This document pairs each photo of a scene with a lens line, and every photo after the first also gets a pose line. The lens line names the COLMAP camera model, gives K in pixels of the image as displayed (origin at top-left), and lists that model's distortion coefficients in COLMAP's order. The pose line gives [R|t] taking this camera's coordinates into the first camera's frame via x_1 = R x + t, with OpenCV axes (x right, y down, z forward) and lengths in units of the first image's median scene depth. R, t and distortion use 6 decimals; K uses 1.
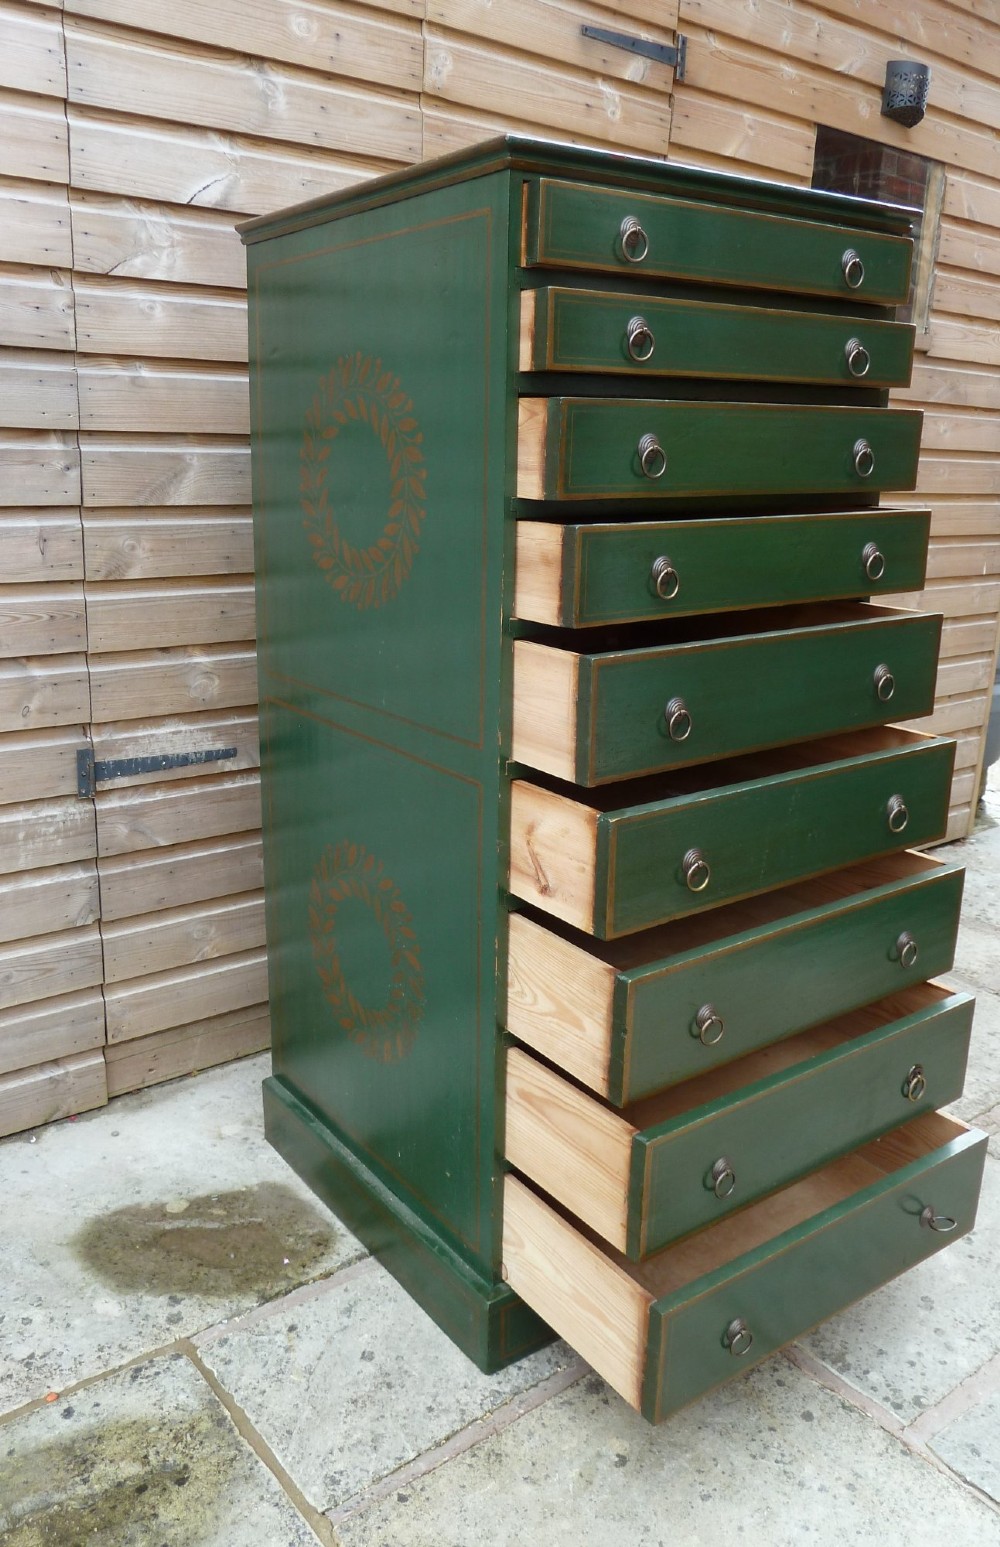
lens RADIAL K [[1199.0, 0, 454.0], [0, 1199.0, 745.3], [0, 0, 1]] dist [-0.028866, 0.000244]
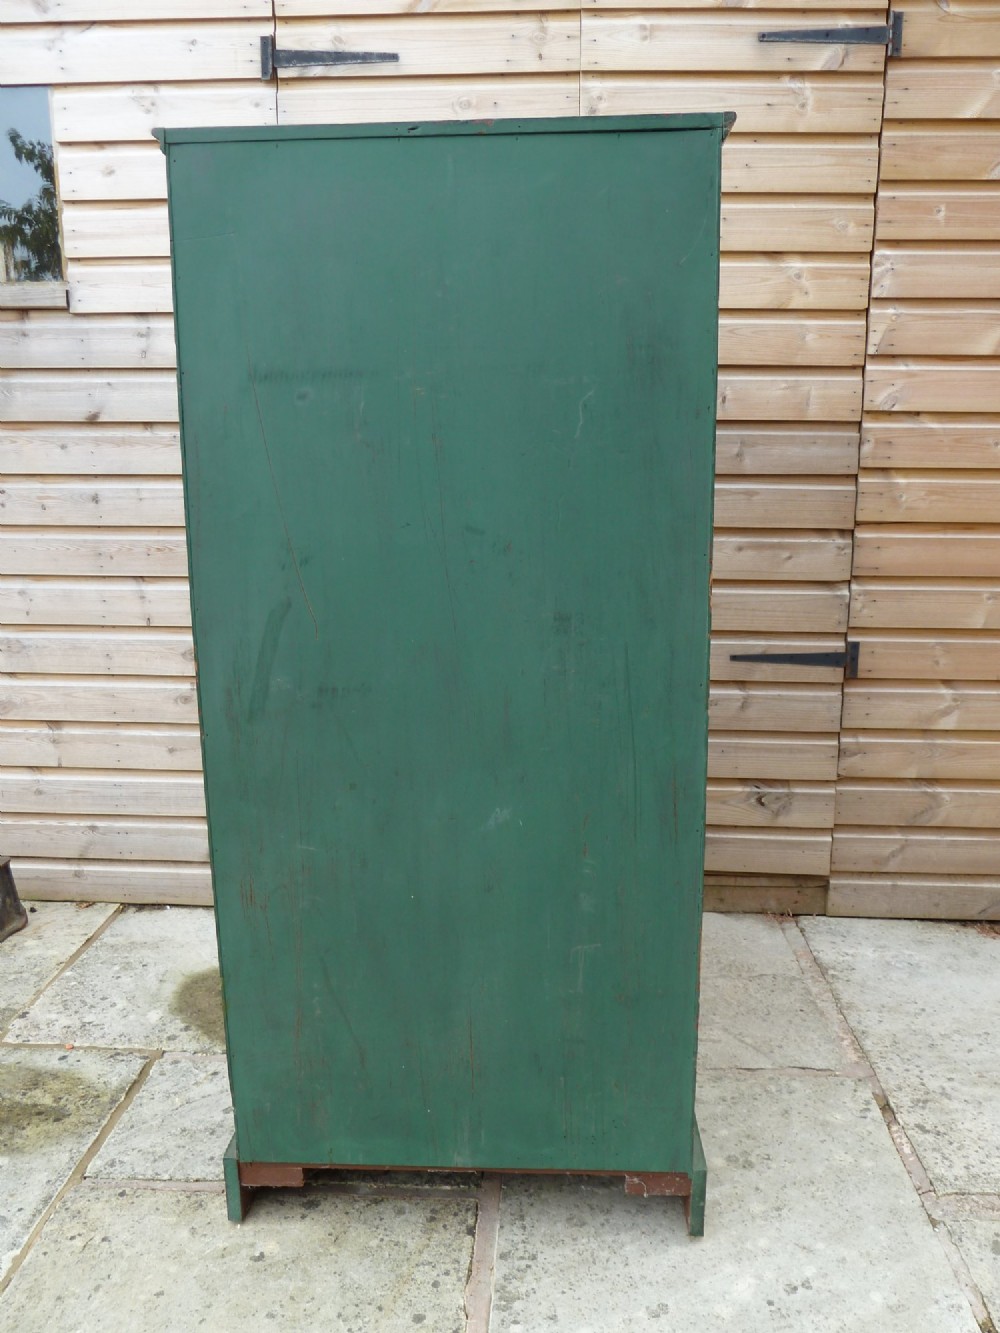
lens RADIAL K [[993.5, 0, 506.2], [0, 993.5, 668.0], [0, 0, 1]] dist [-0.031241, 0.004536]
pose [[0.766020, 0.105843, -0.634044, 0.687427], [-0.138056, 0.990423, -0.001457, -0.005622], [0.627817, 0.088650, 0.773296, 0.273205]]
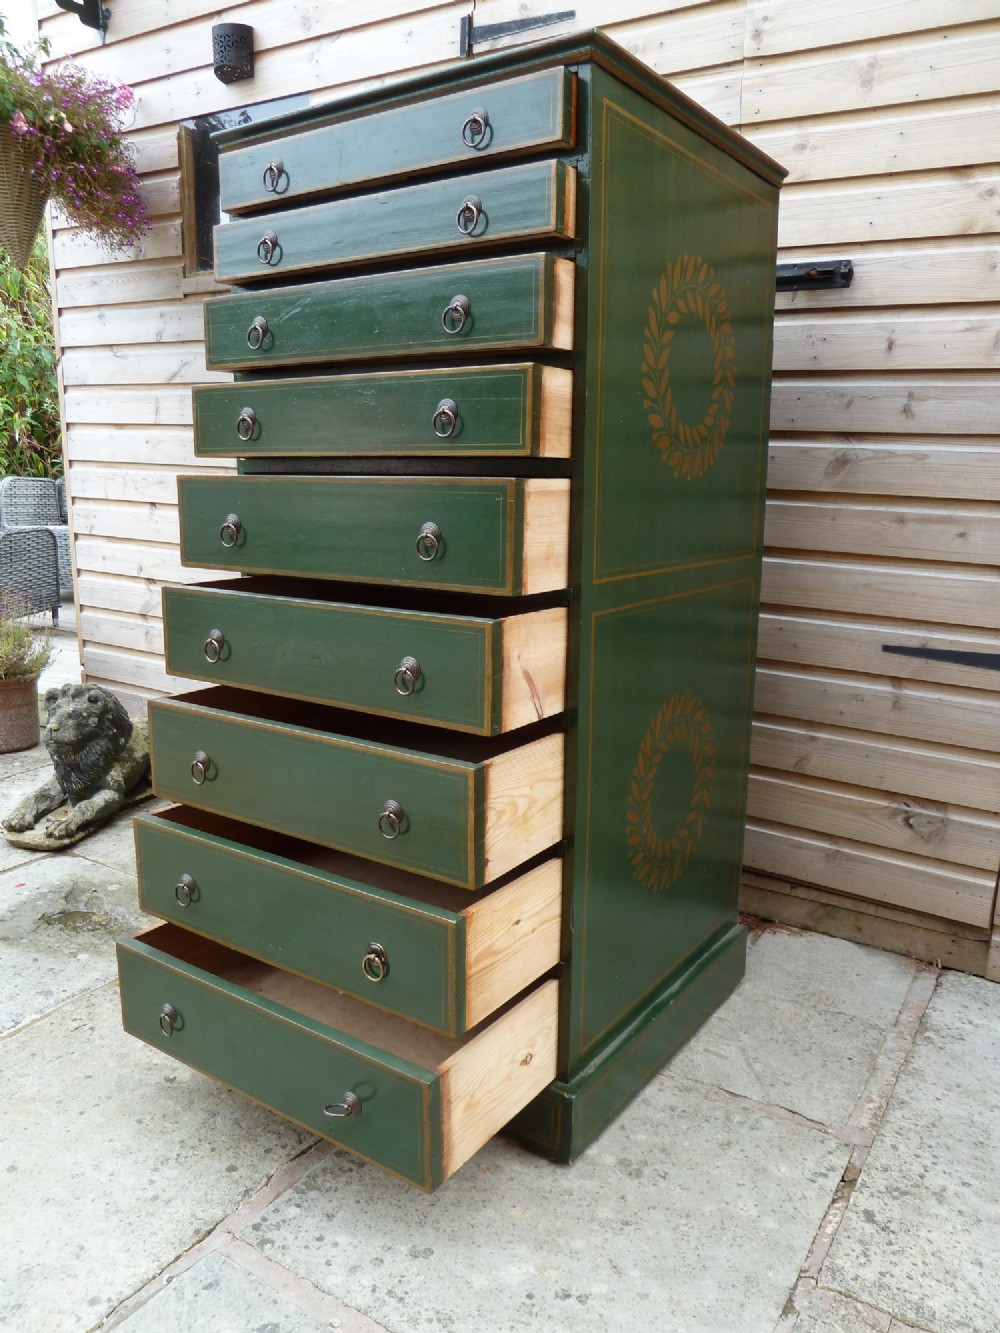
lens RADIAL K [[993.5, 0, 507.4], [0, 993.5, 668.2], [0, 0, 1]] dist [-0.031241, 0.004536]
pose [[0.356192, 0.176847, -0.917525, 0.953814], [-0.245580, 0.965125, 0.090685, -0.035395], [0.901564, 0.193024, 0.387199, 0.639327]]
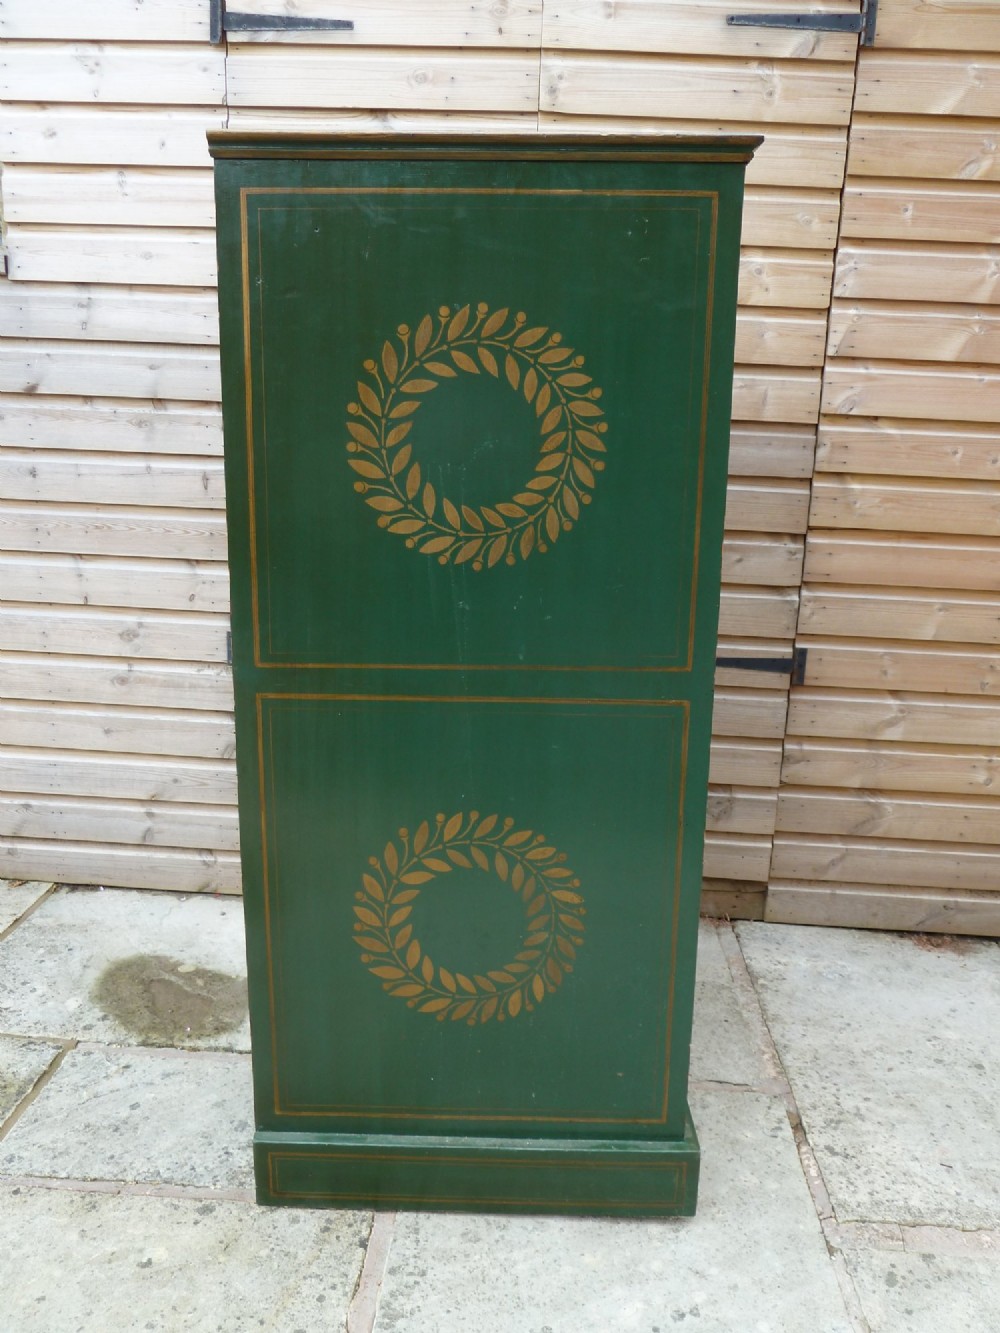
lens RADIAL K [[993.5, 0, 504.4], [0, 993.5, 668.5], [0, 0, 1]] dist [-0.031241, 0.004536]
pose [[0.766710, 0.154817, -0.623047, 0.714901], [-0.174842, 0.984158, 0.029390, -0.047402], [0.617727, 0.086401, 0.781632, 0.324213]]
